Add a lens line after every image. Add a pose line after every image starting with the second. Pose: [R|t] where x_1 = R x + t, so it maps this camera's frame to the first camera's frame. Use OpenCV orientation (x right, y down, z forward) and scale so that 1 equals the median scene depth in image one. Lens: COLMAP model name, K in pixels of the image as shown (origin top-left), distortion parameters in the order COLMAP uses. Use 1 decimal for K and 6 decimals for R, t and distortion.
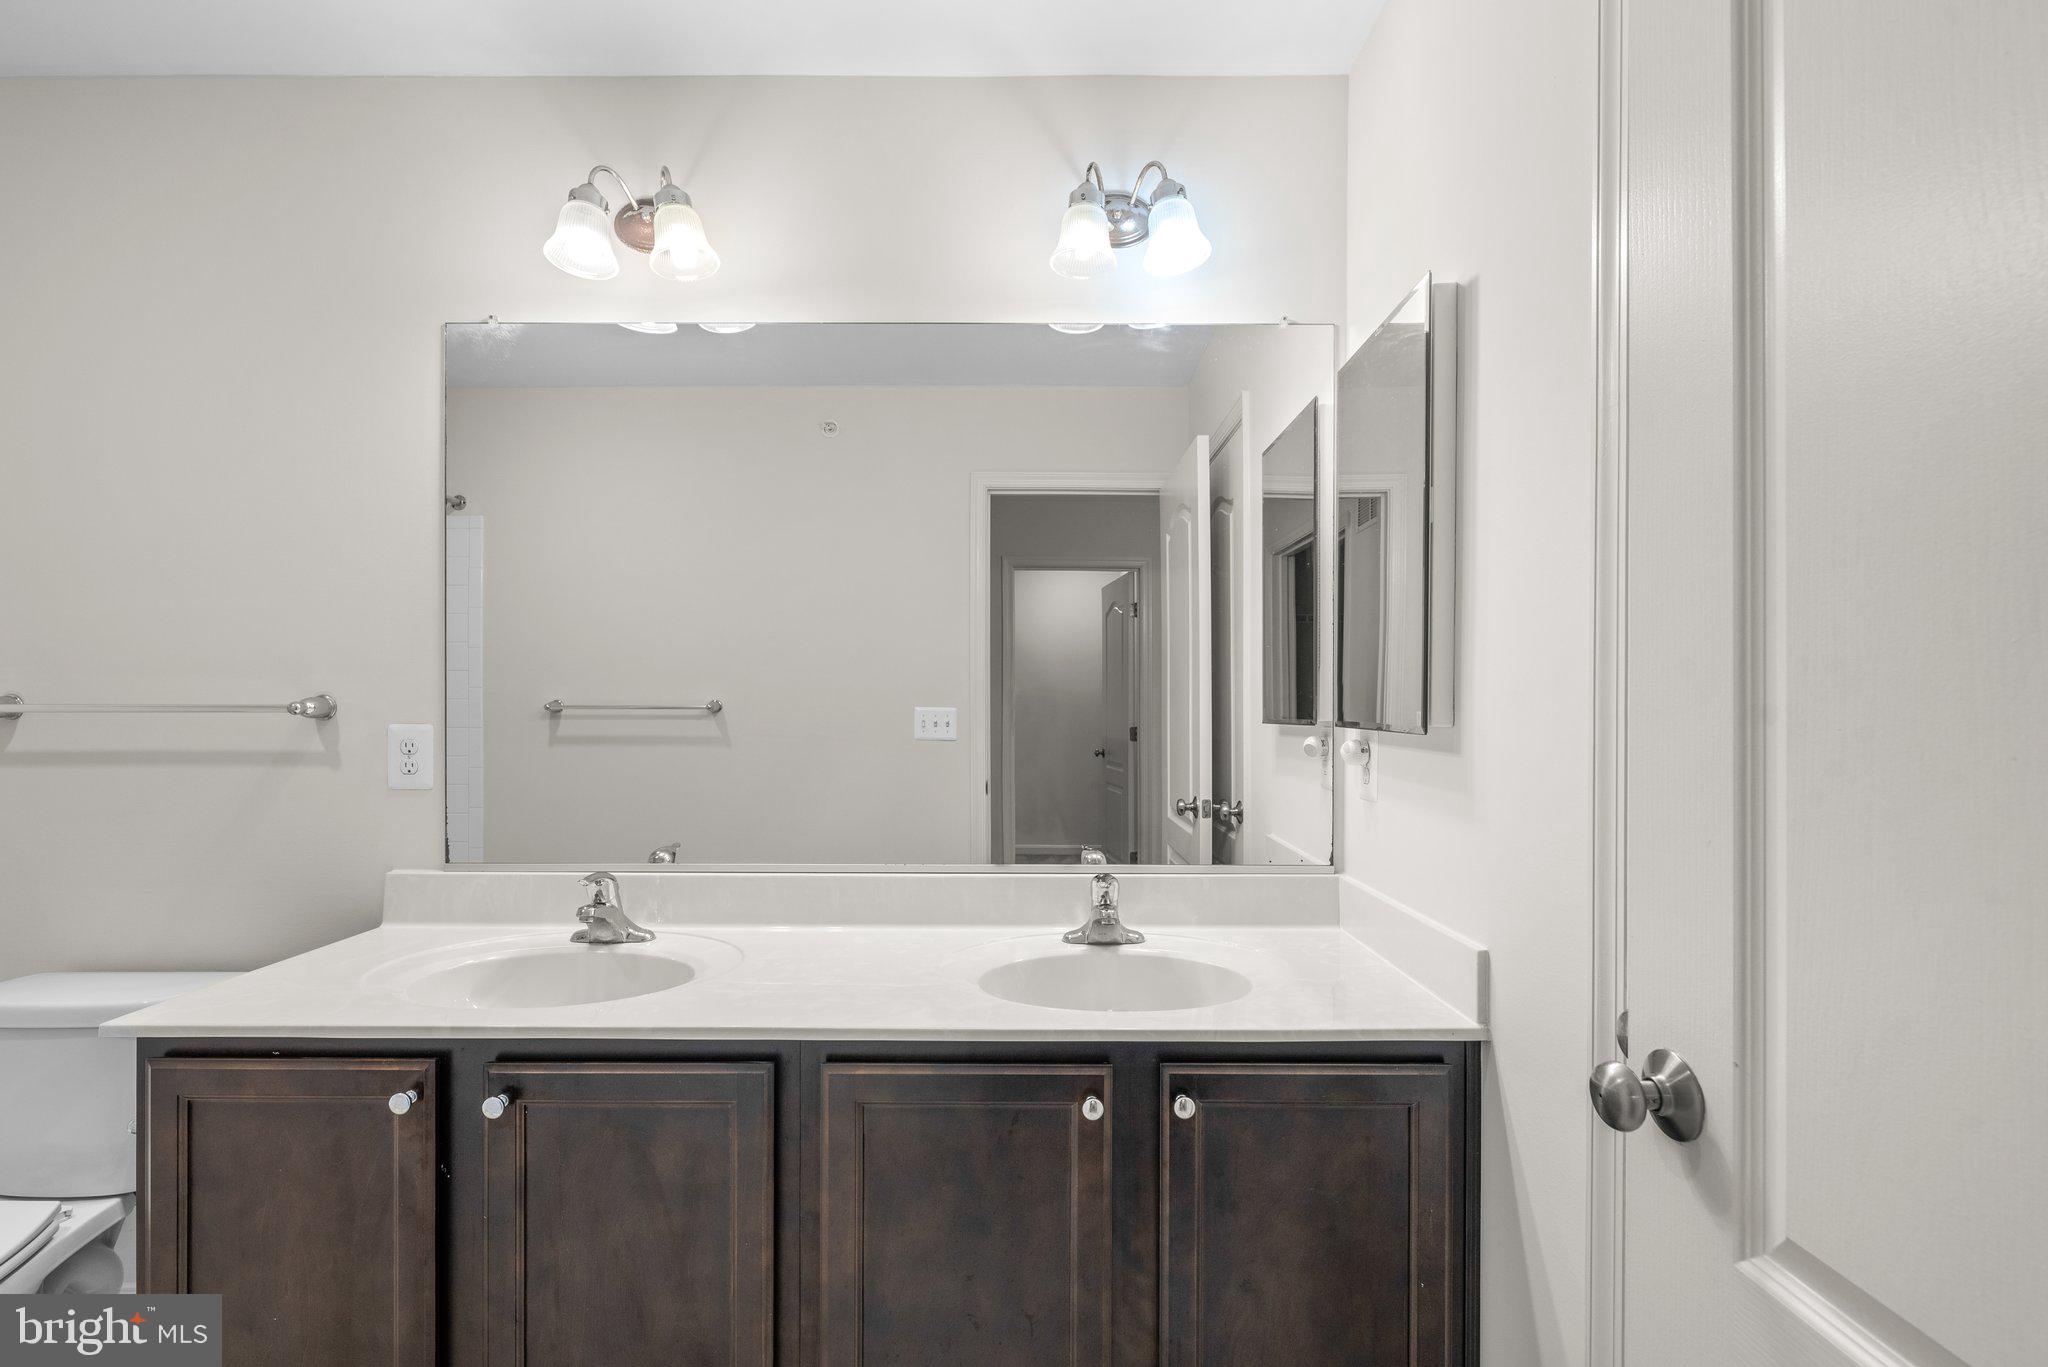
lens RADIAL K [[928.8, 0, 1030.4], [0, 928.8, 672.9], [0, 0, 1]] dist [0.000067, 0.000224]
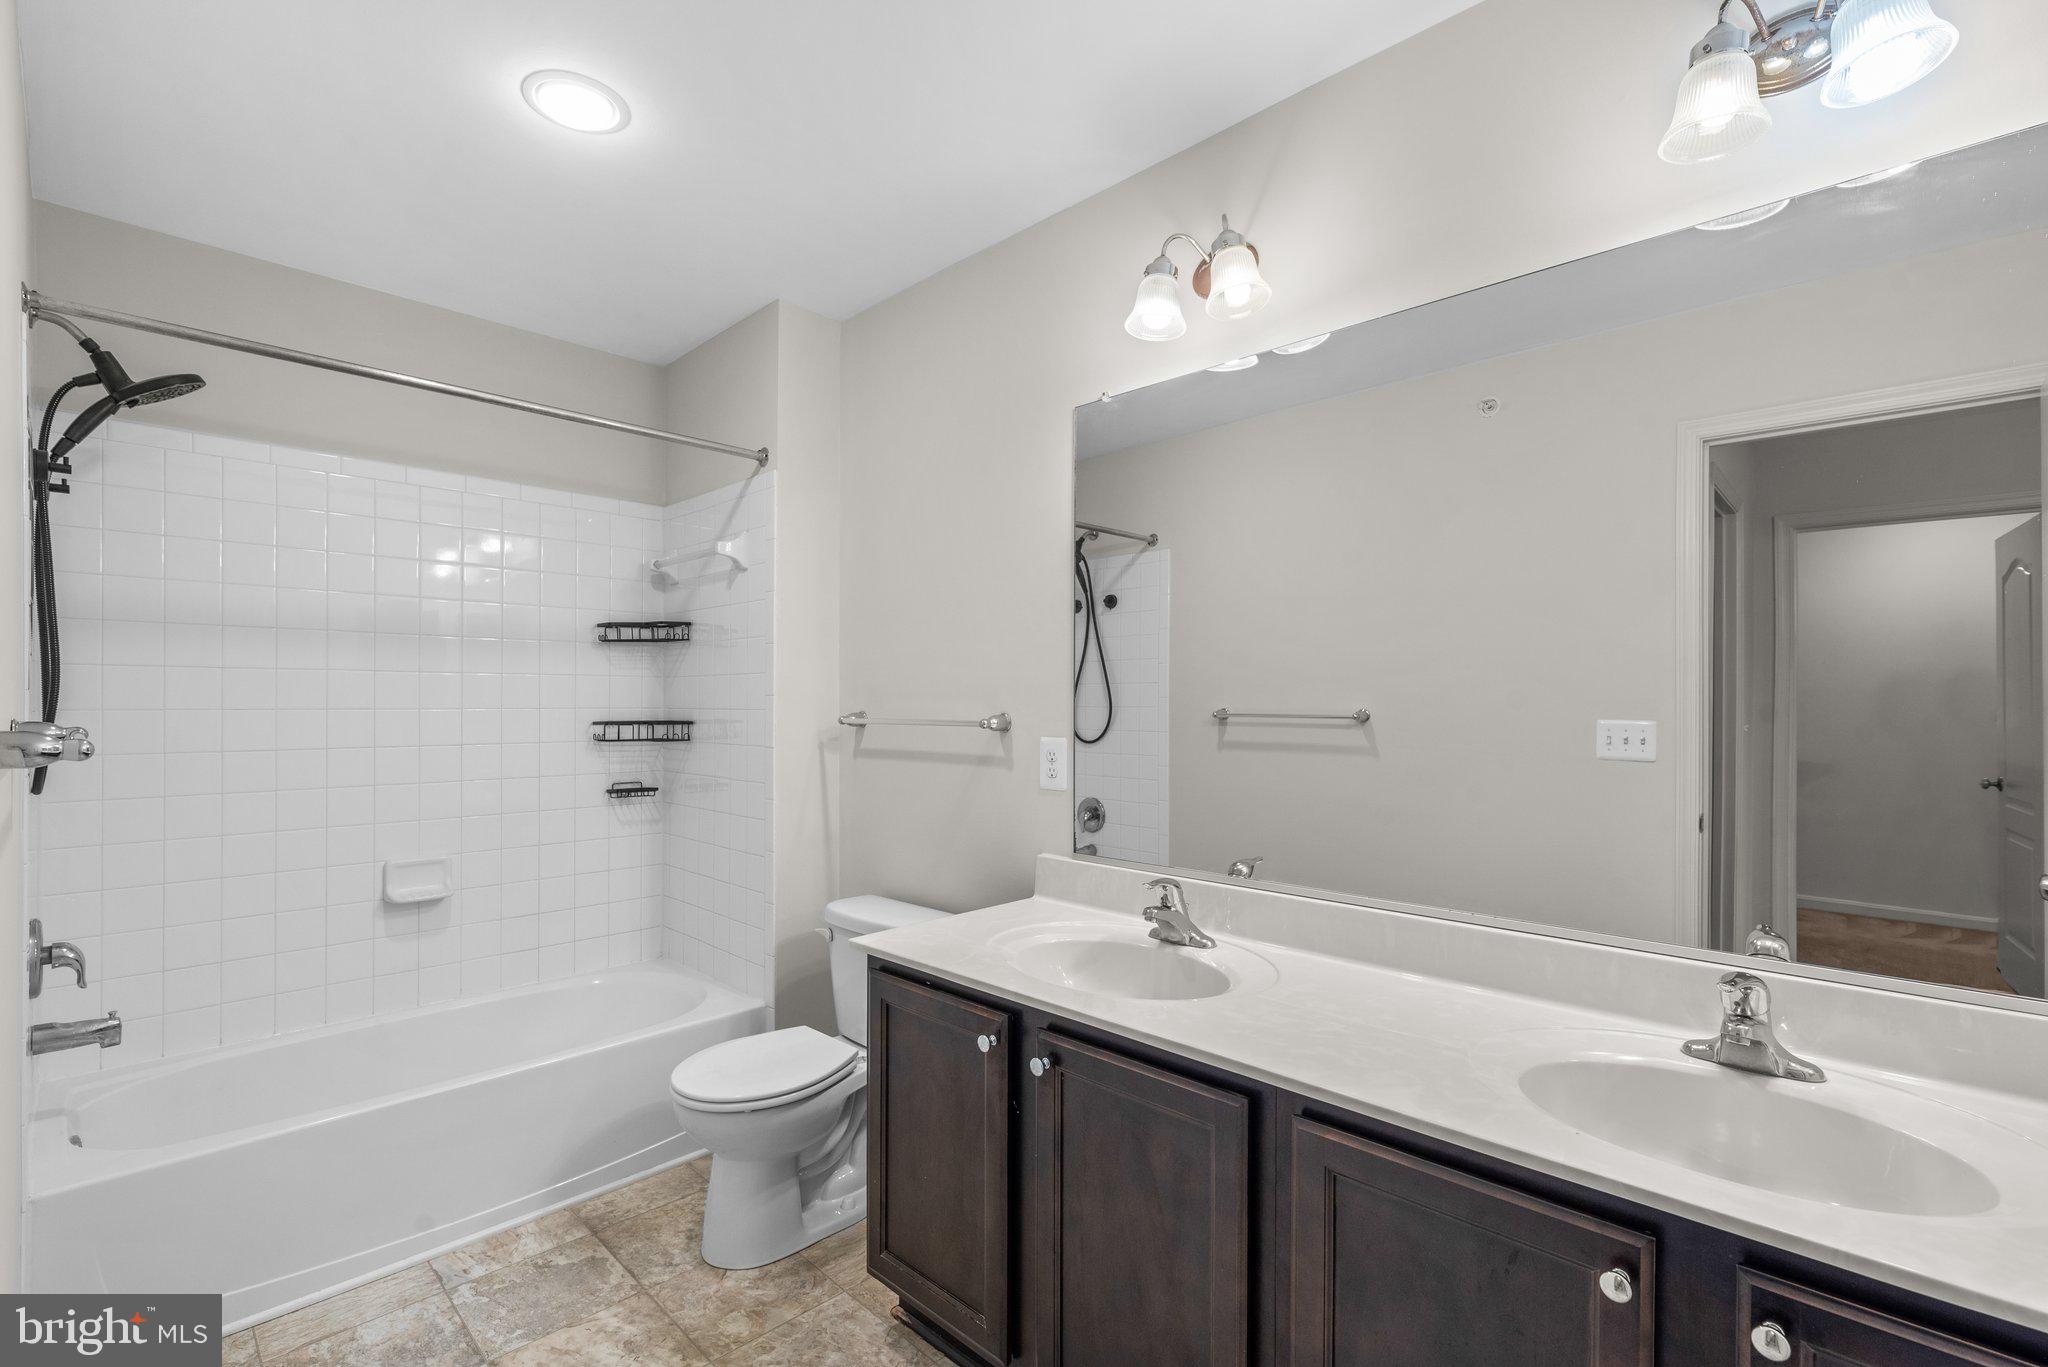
lens RADIAL K [[928.8, 0, 1030.4], [0, 928.8, 672.9], [0, 0, 1]] dist [0.000067, 0.000224]
pose [[0.716462, -0.019974, -0.697340, 0.187499], [0.024248, 0.999699, -0.003722, -0.028453], [0.697205, -0.014242, 0.716731, 0.092946]]
